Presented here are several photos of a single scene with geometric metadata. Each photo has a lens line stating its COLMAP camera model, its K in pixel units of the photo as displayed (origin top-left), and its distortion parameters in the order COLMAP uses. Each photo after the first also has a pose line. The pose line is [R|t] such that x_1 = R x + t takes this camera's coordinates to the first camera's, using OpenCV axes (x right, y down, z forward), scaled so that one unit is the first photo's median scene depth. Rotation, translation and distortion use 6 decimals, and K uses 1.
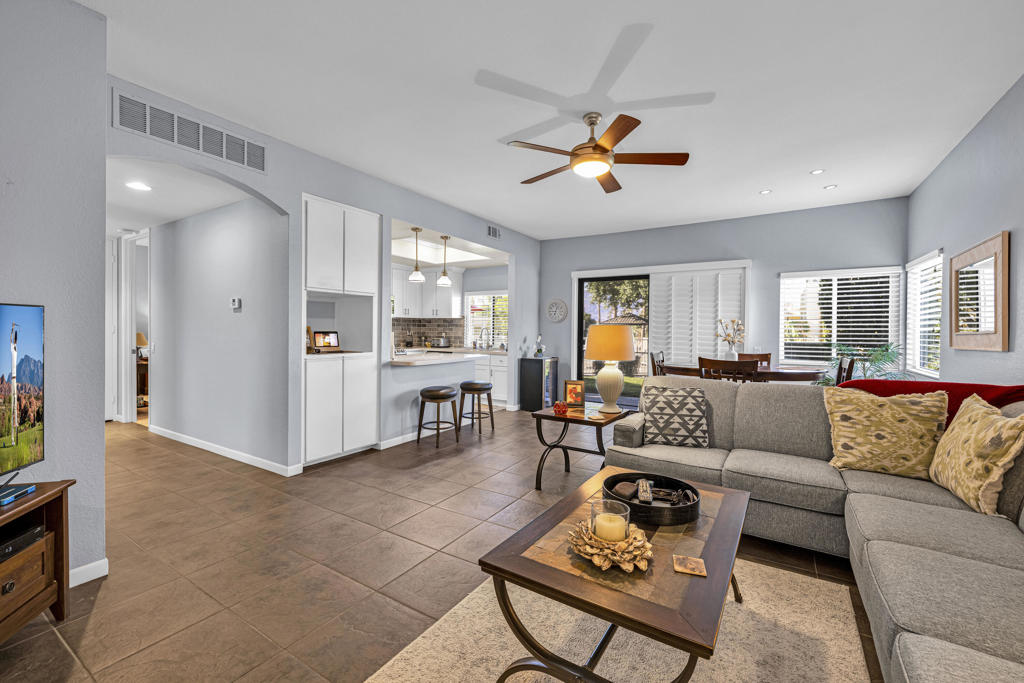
lens RADIAL K [[429.2, 0, 504.0], [0, 429.2, 333.8], [0, 0, 1]] dist [0.001030, 0.000558]
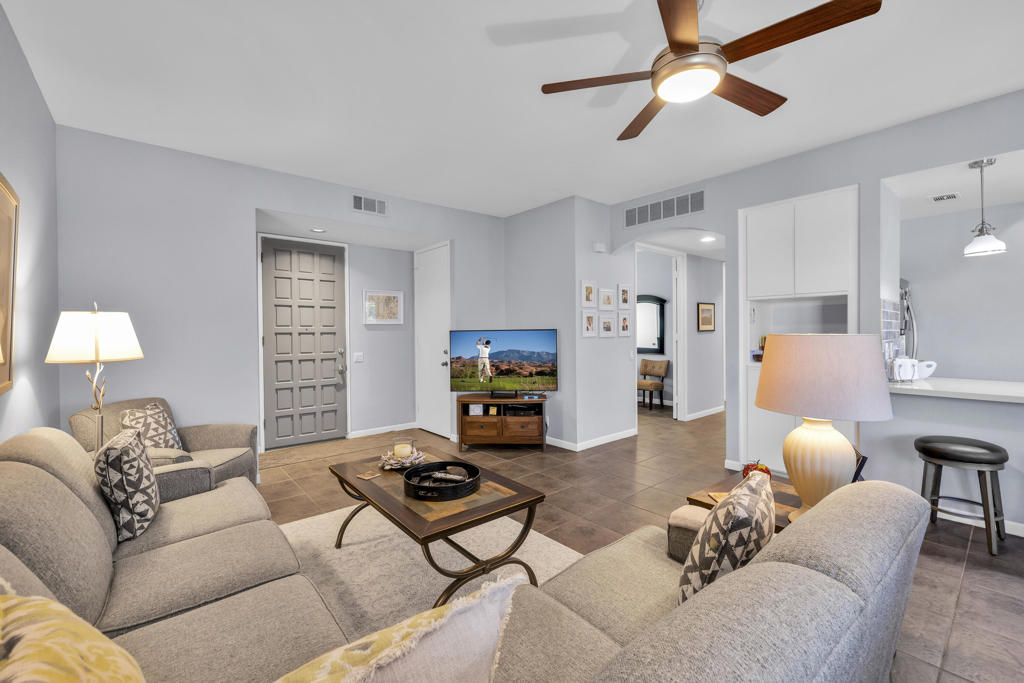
lens RADIAL K [[433.9, 0, 508.9], [0, 433.9, 330.4], [0, 0, 1]] dist [-0.000599, 0.000161]
pose [[-0.287428, -0.009442, -0.957756, 0.605526], [-0.001870, 0.999955, -0.009297, -0.013981], [0.957801, -0.000881, -0.287432, 0.635155]]
